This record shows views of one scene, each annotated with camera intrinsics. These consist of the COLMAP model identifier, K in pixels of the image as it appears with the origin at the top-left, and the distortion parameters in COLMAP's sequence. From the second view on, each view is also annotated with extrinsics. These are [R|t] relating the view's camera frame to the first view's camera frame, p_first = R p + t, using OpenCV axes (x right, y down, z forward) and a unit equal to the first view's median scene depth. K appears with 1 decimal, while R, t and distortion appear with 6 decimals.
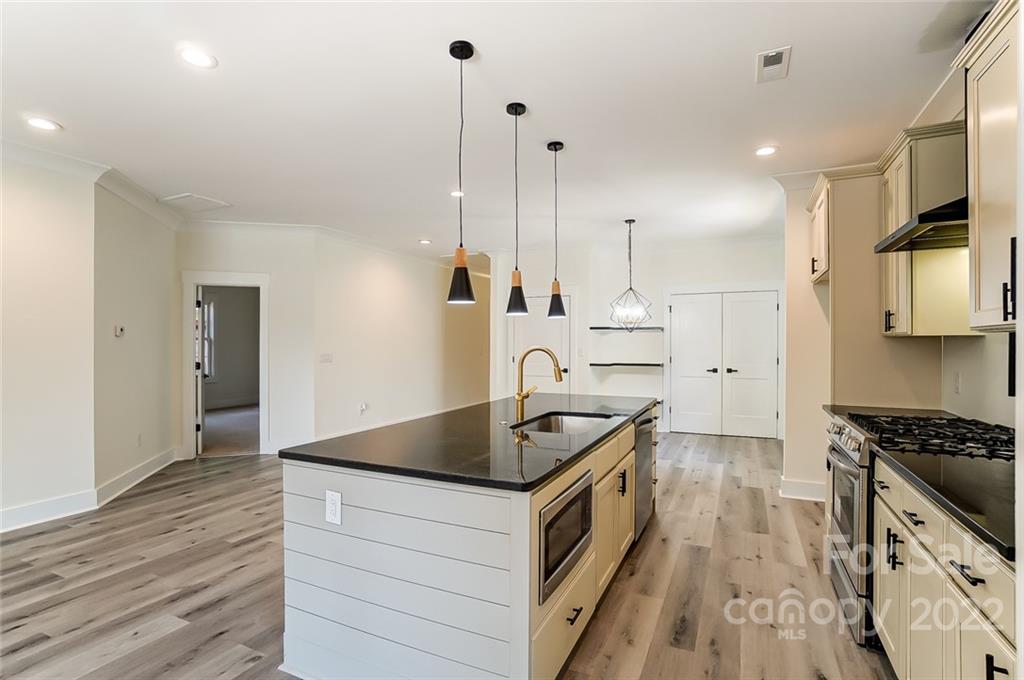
lens RADIAL K [[501.5, 0, 509.3], [0, 501.5, 349.2], [0, 0, 1]] dist [-0.034652, -0.000011]
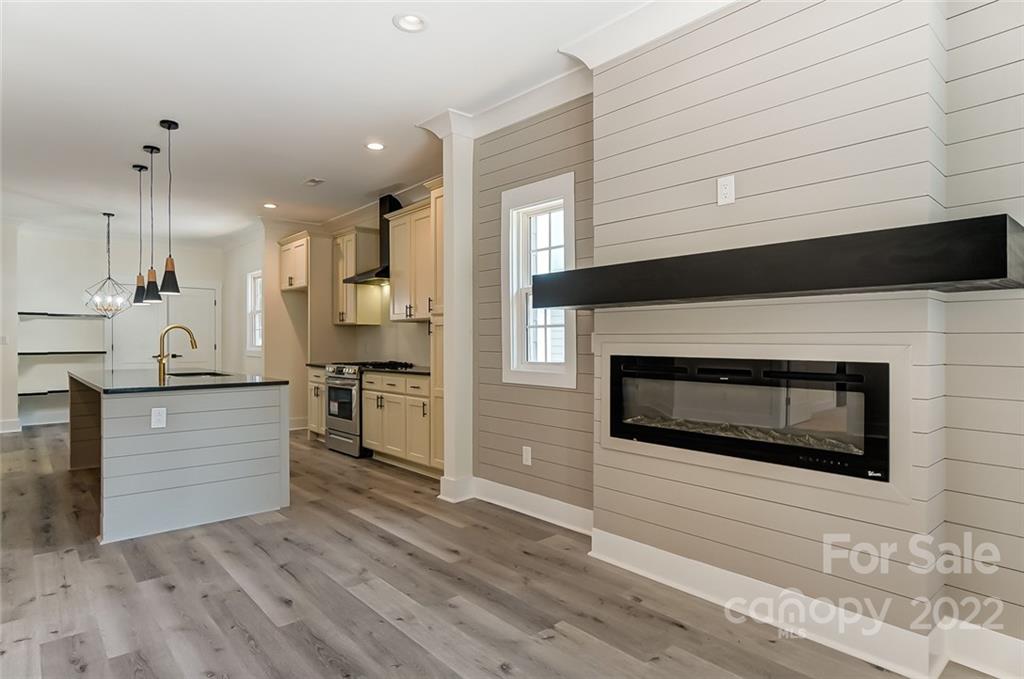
lens RADIAL K [[561.7, 0, 507.3], [0, 561.7, 340.8], [0, 0, 1]] dist [-0.005719, 0.002493]
pose [[0.399604, -0.000418, 0.916688, -0.704113], [0.012468, 0.999910, -0.004979, 0.040116], [-0.916603, 0.013419, 0.399573, -0.347102]]
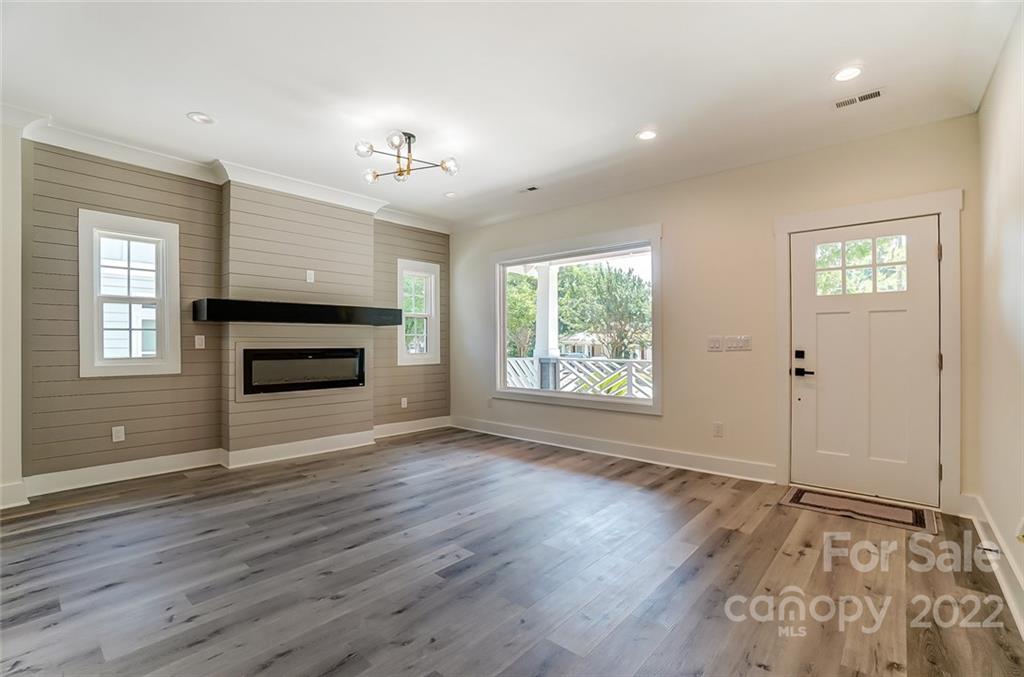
lens RADIAL K [[459.8, 0, 508.6], [0, 459.8, 336.3], [0, 0, 1]] dist [-0.071769, 0.026963]
pose [[-0.961374, 0.006161, 0.275177, -0.844997], [0.005995, 0.999981, -0.001444, 0.033408], [-0.275181, 0.000262, -0.961393, 0.601019]]
